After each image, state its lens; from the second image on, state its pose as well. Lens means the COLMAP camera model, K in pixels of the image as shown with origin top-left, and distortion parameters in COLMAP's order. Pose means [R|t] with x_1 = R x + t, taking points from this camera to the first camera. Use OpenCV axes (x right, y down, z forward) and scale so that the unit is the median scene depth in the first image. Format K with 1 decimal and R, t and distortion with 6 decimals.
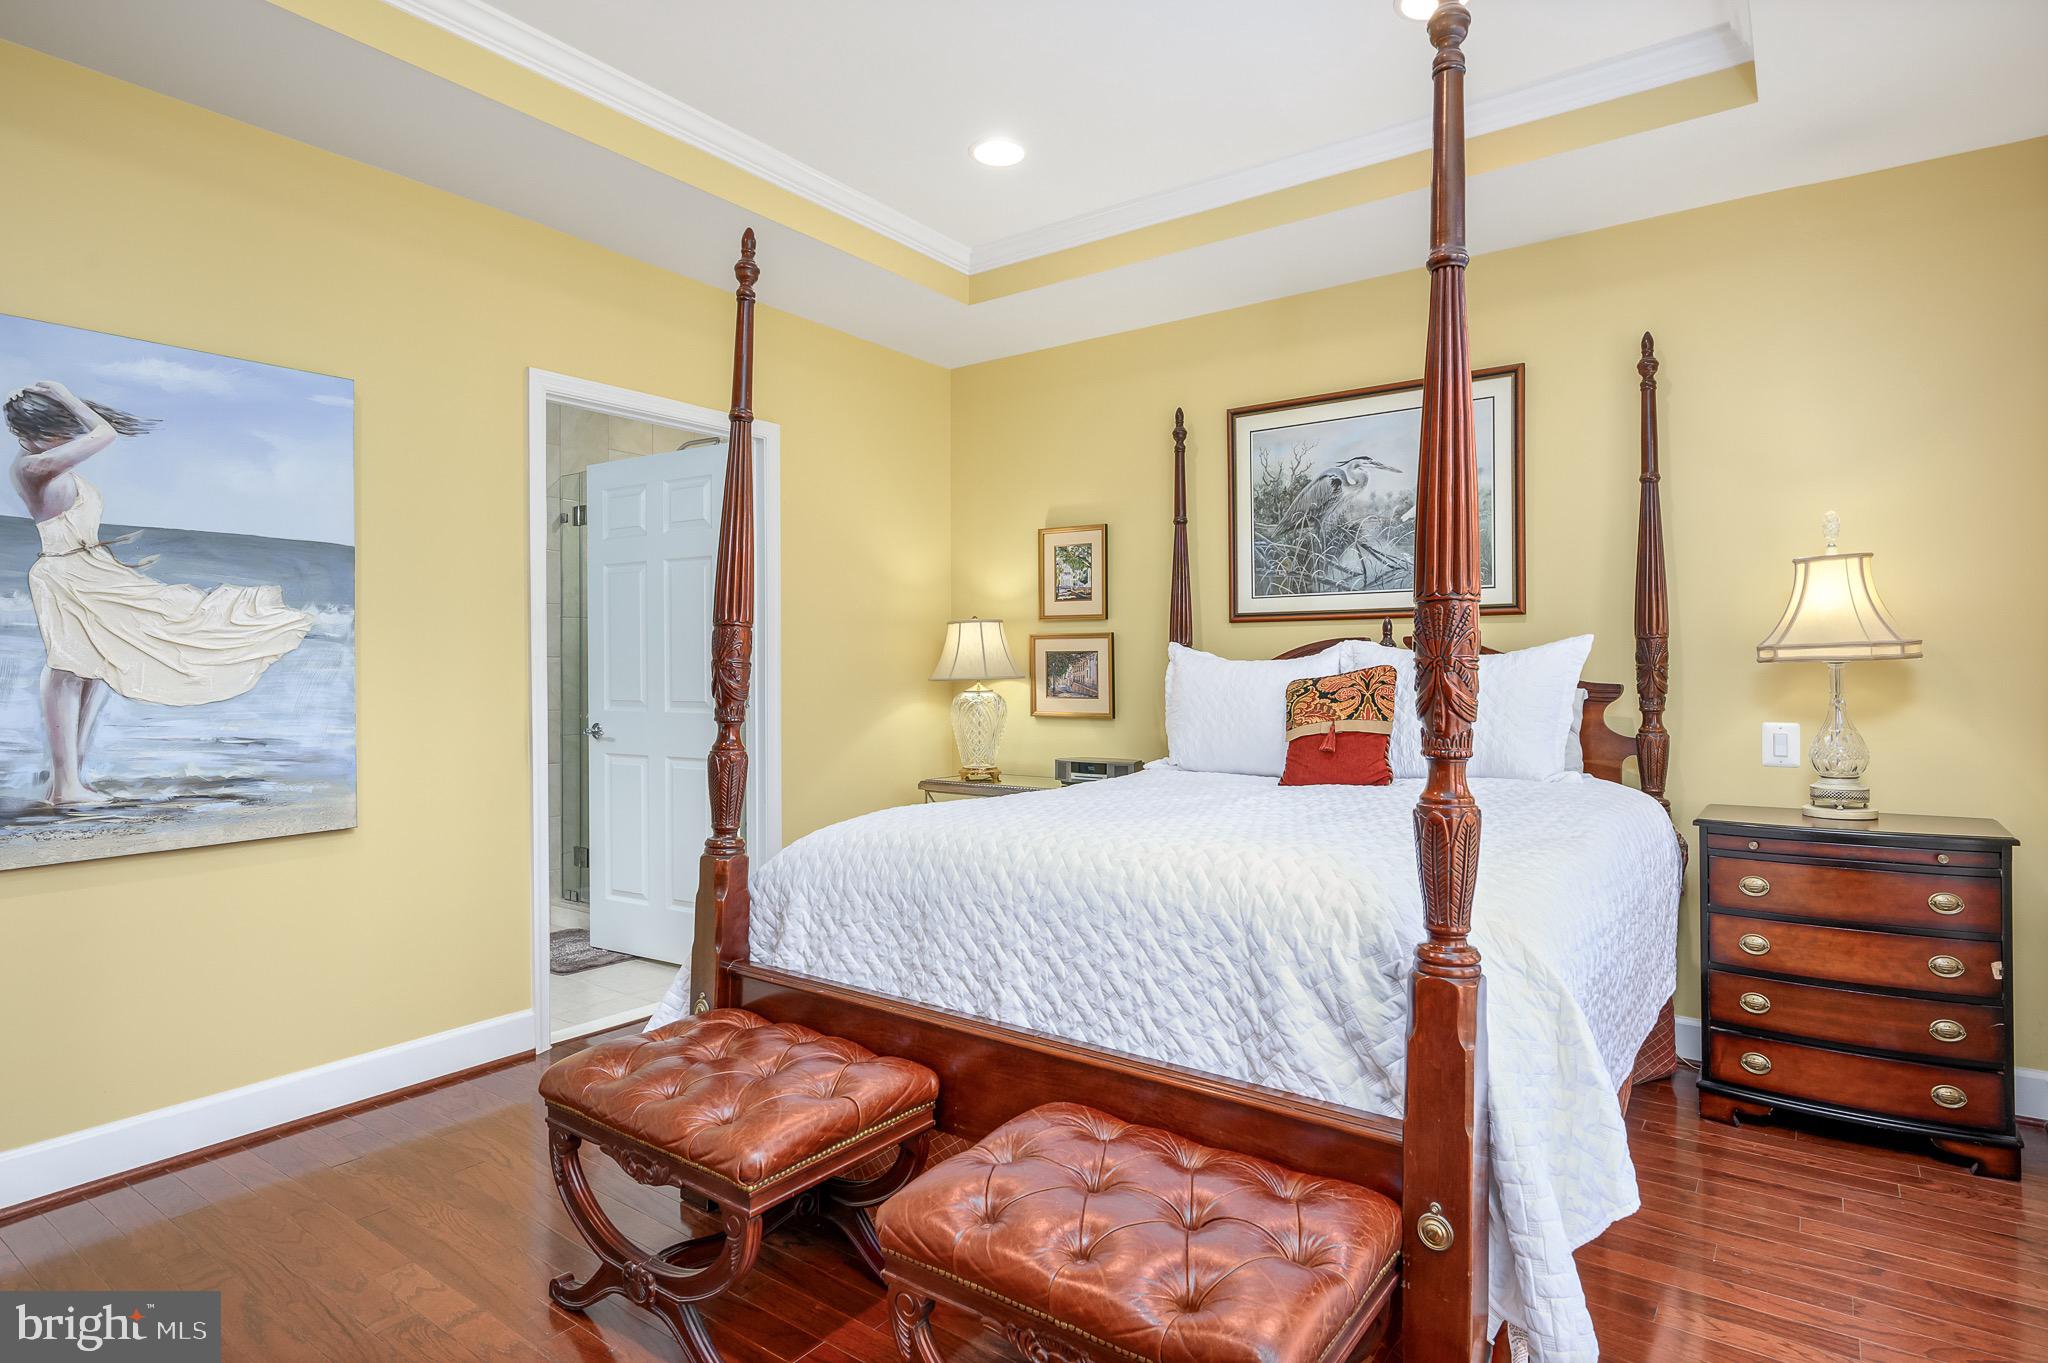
lens RADIAL K [[1042.6, 0, 1027.2], [0, 1042.6, 676.3], [0, 0, 1]] dist [-0.001289, 0.000417]
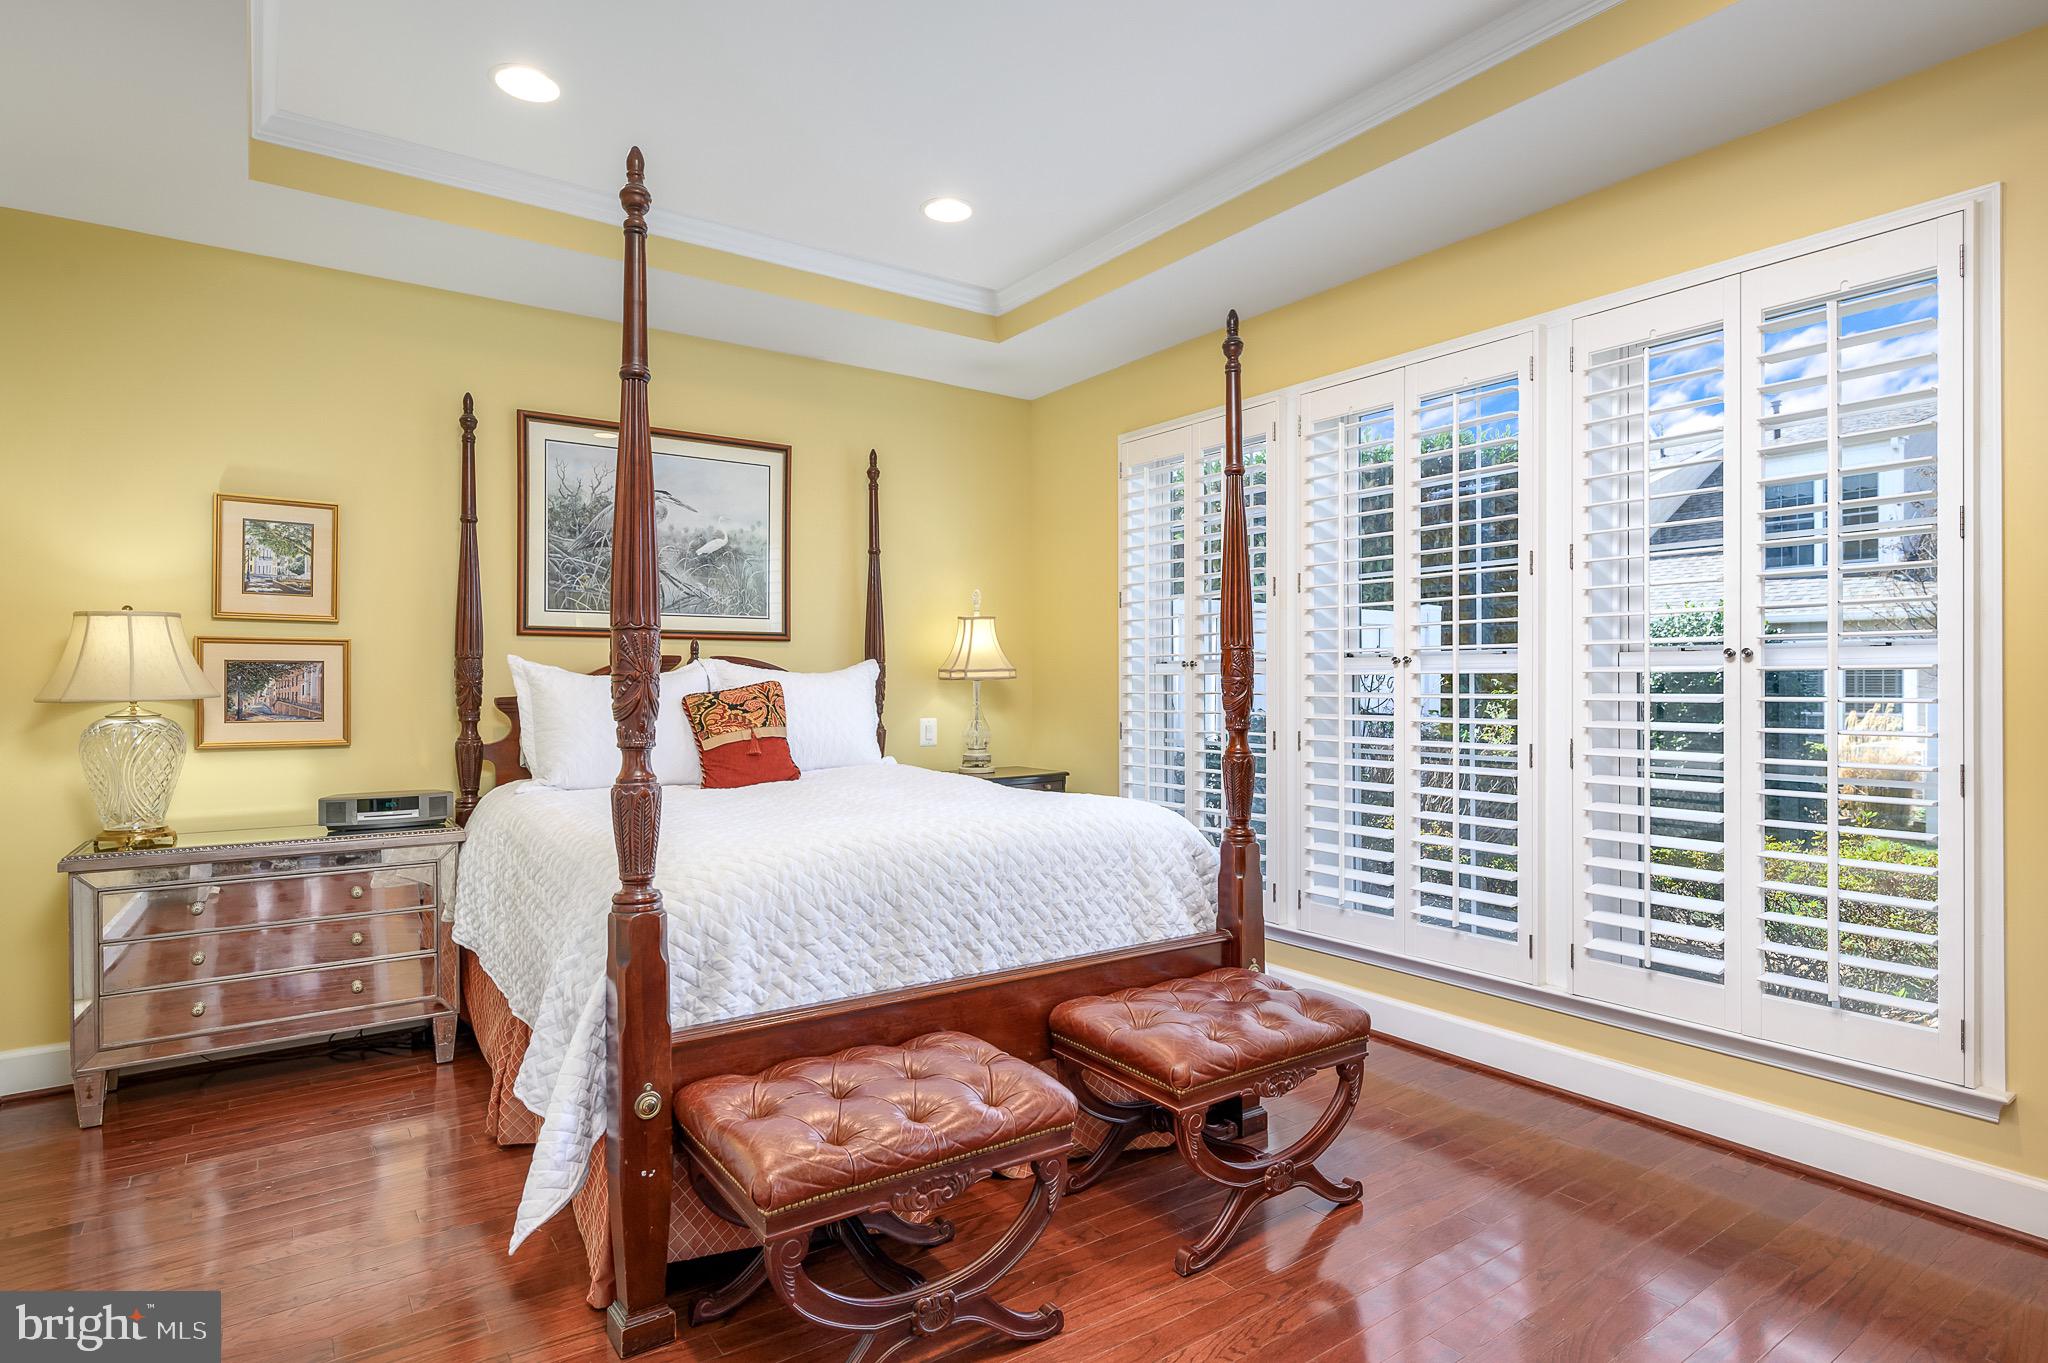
lens RADIAL K [[1042.6, 0, 1021.9], [0, 1042.6, 682.2], [0, 0, 1]] dist [-0.001289, 0.000417]
pose [[0.345815, 0.001733, 0.938301, -0.540035], [0.006471, 0.999970, -0.004232, -0.001613], [-0.938281, 0.007536, 0.345793, 0.248067]]
